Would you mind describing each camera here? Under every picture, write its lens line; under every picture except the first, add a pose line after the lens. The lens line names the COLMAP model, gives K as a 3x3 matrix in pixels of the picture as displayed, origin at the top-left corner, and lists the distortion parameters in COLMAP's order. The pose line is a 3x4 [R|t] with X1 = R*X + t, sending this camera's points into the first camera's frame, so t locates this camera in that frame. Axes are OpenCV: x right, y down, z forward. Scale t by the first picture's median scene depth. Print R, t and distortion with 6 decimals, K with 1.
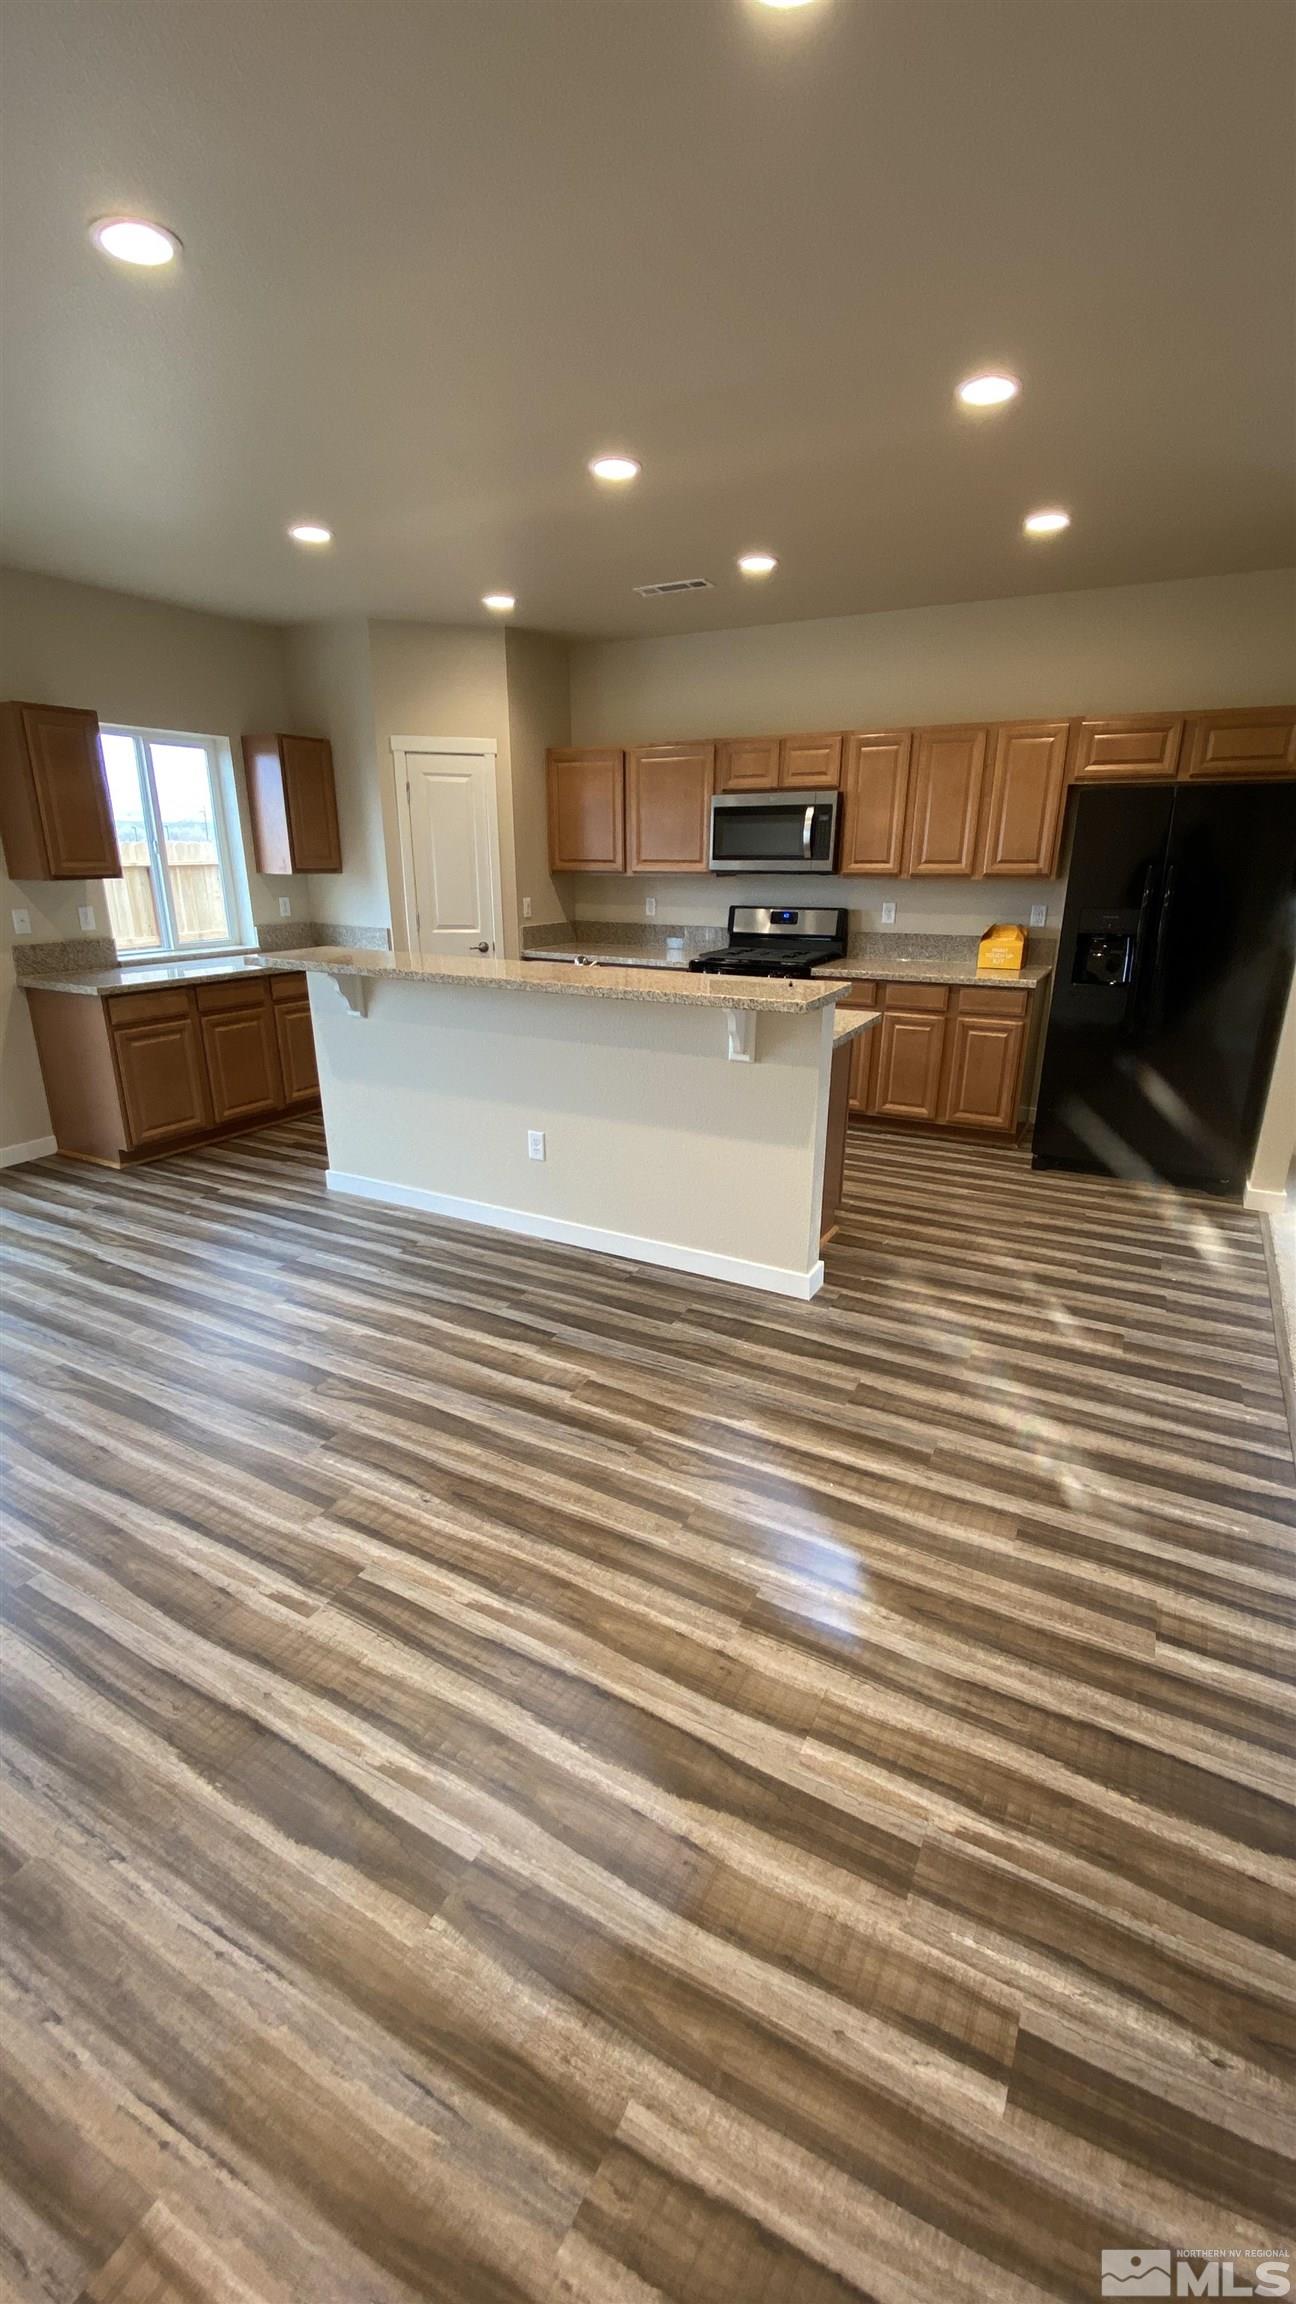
lens RADIAL K [[924.0, 0, 650.8], [0, 924.0, 1148.1], [0, 0, 1]] dist [0.039149, -0.034323]
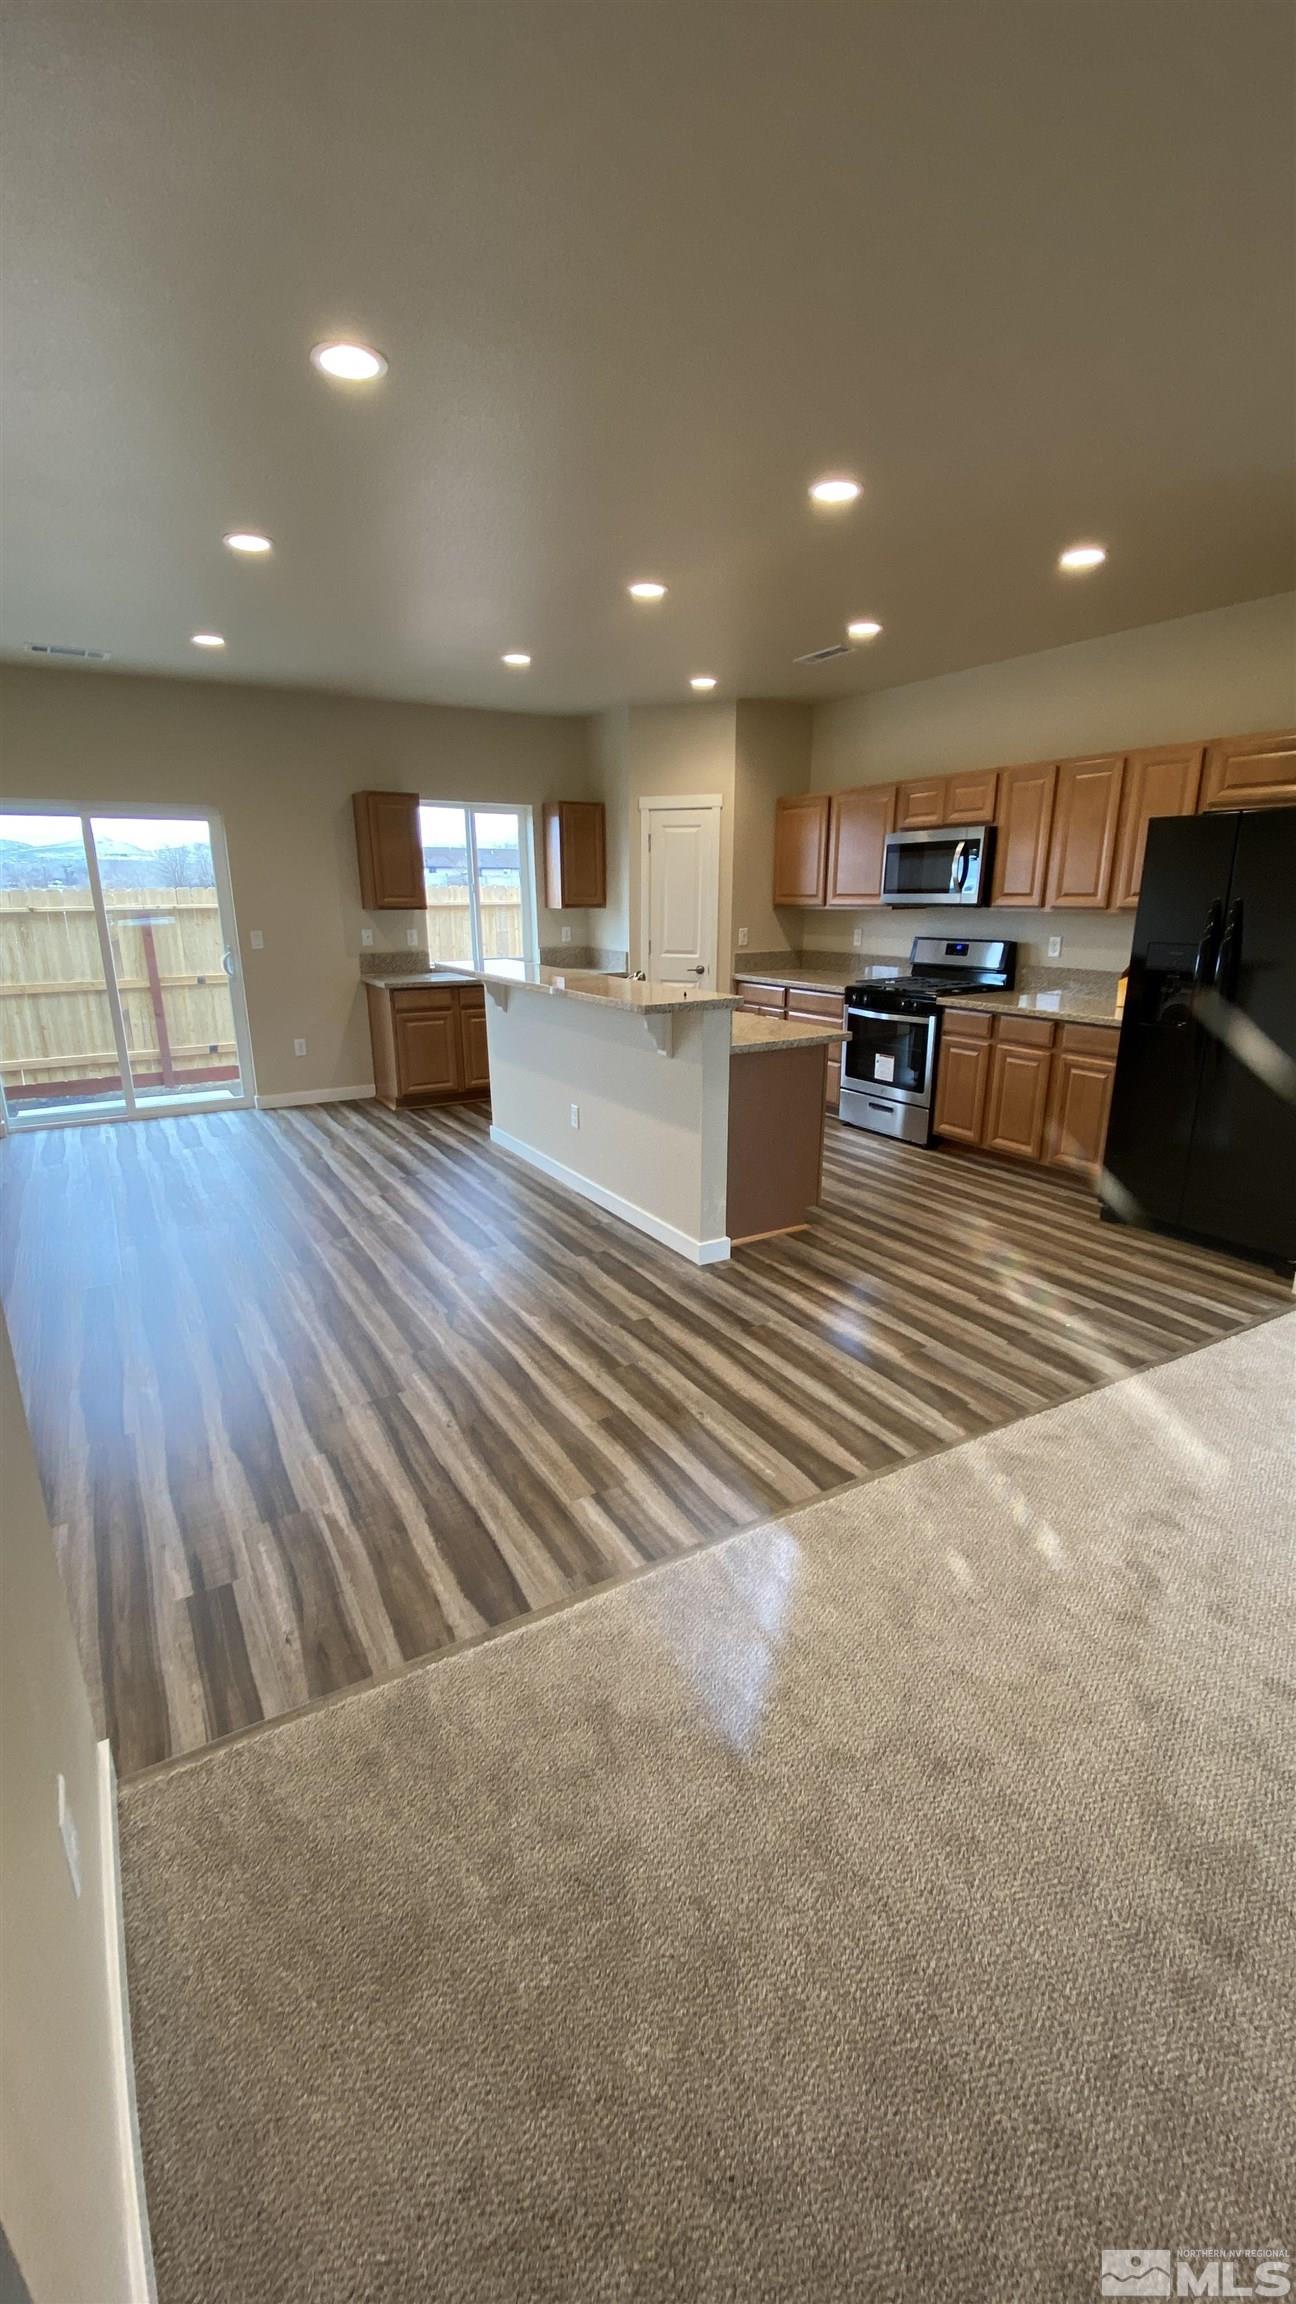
lens RADIAL K [[924.0, 0, 650.8], [0, 924.0, 1148.1], [0, 0, 1]] dist [0.039149, -0.034323]
pose [[0.857944, 0.130968, -0.496769, 0.479039], [-0.150846, 0.988557, 0.000104, 0.019650], [0.491098, 0.074846, 0.867883, -0.035834]]
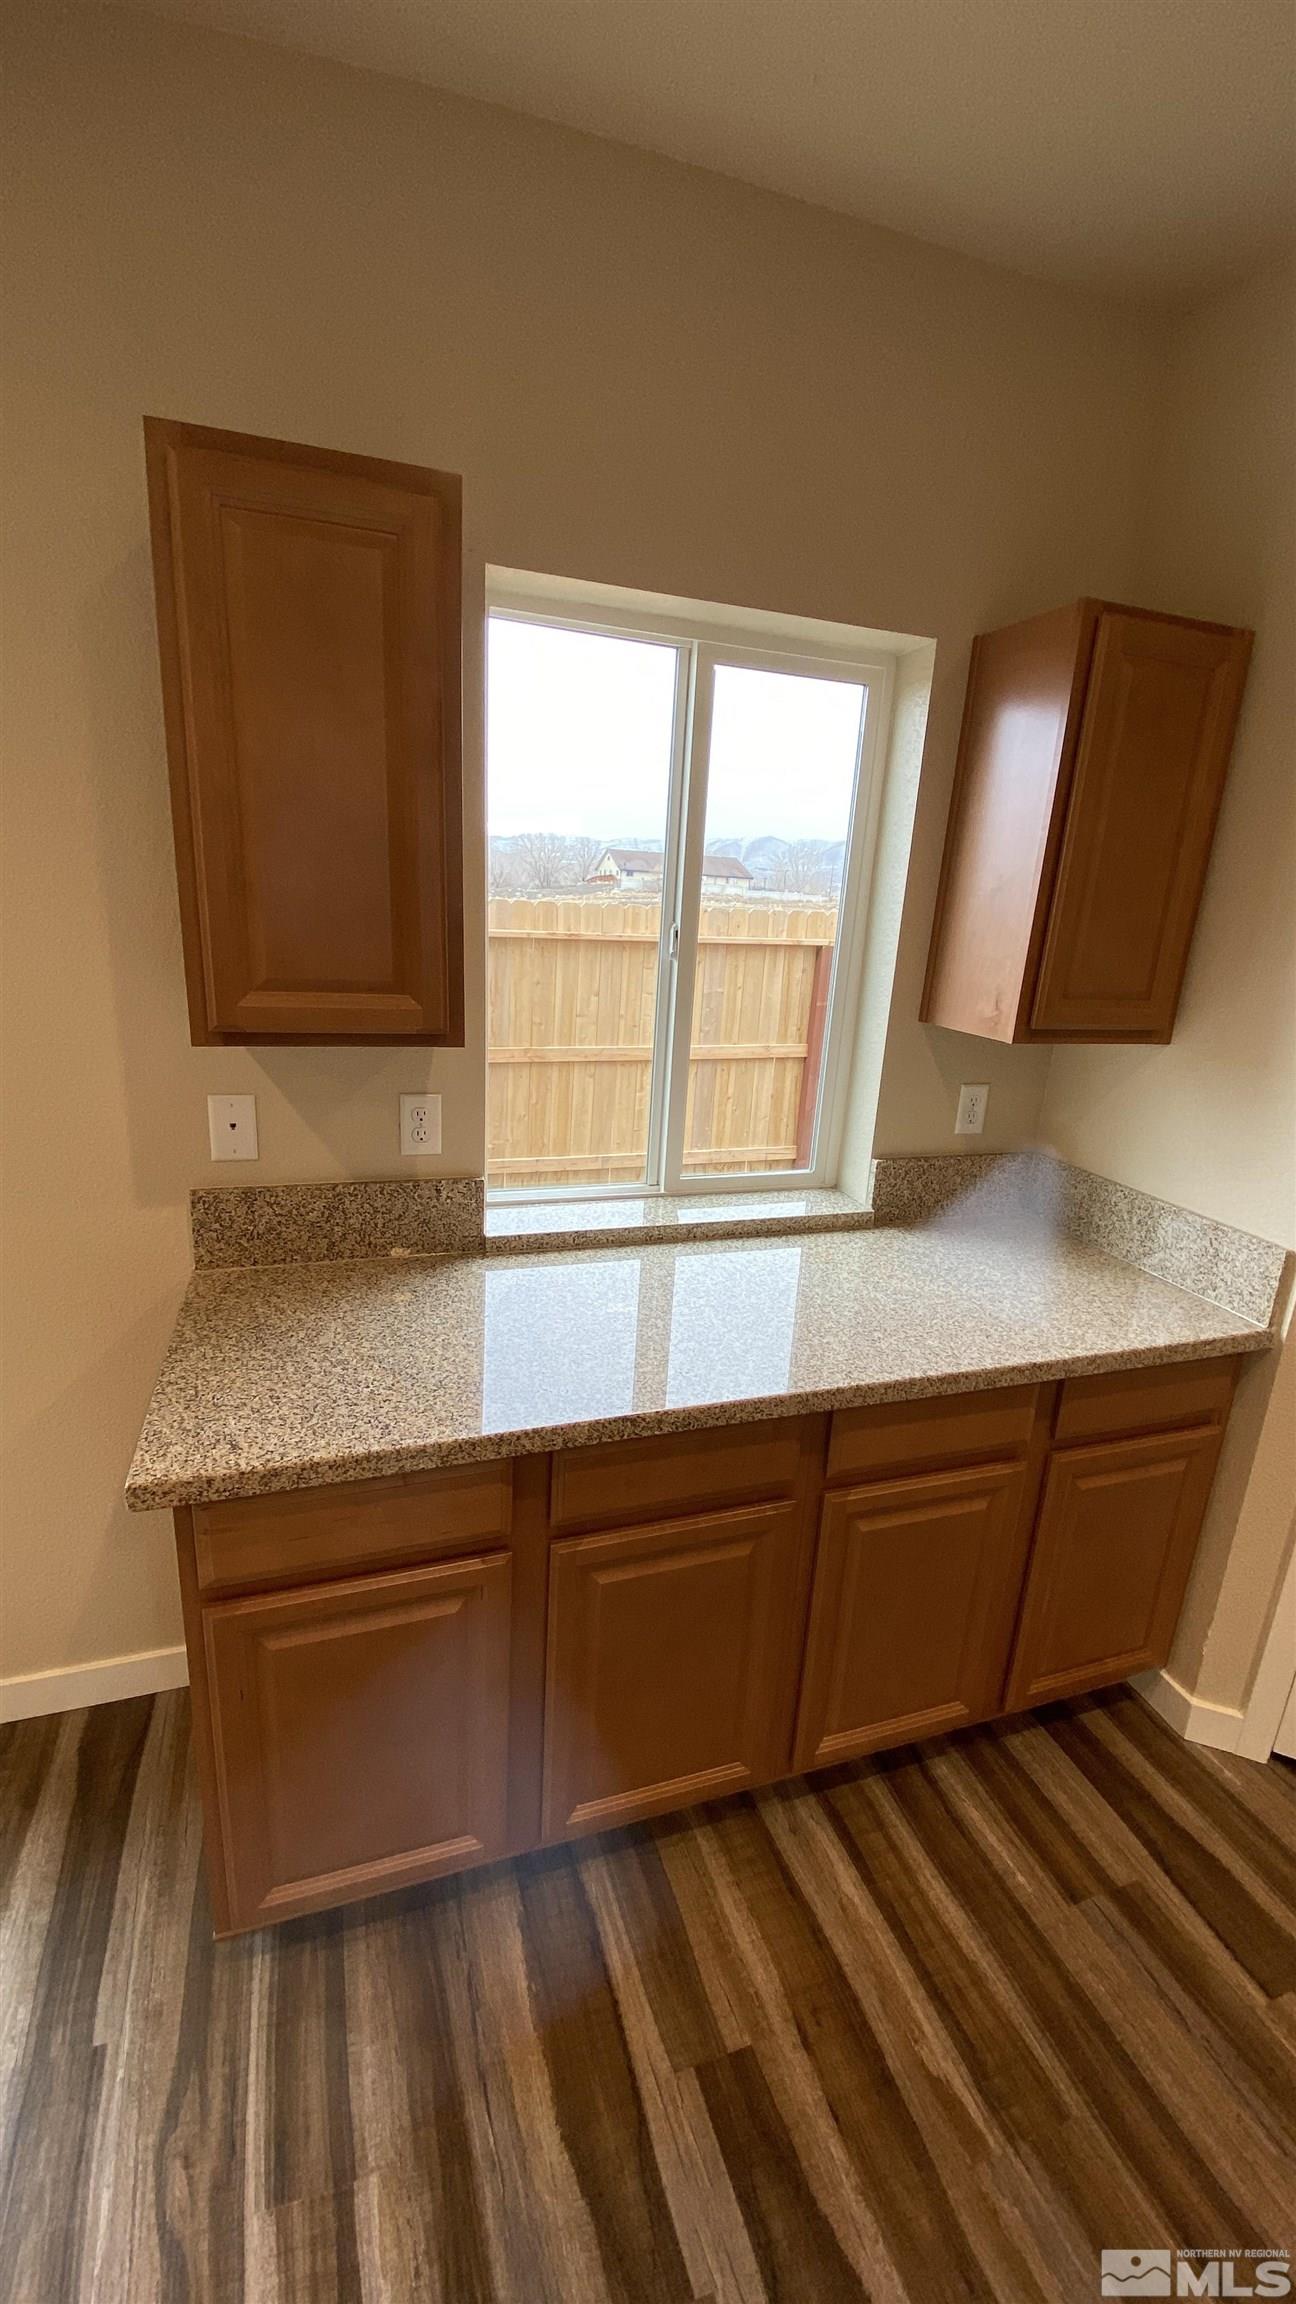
lens RADIAL K [[924.0, 0, 650.8], [0, 924.0, 1148.1], [0, 0, 1]] dist [0.039149, -0.034323]
pose [[0.738747, 0.212822, -0.639499, -0.311357], [-0.255509, 0.966444, 0.026464, -0.278154], [0.623672, 0.143848, 0.768336, 0.802143]]
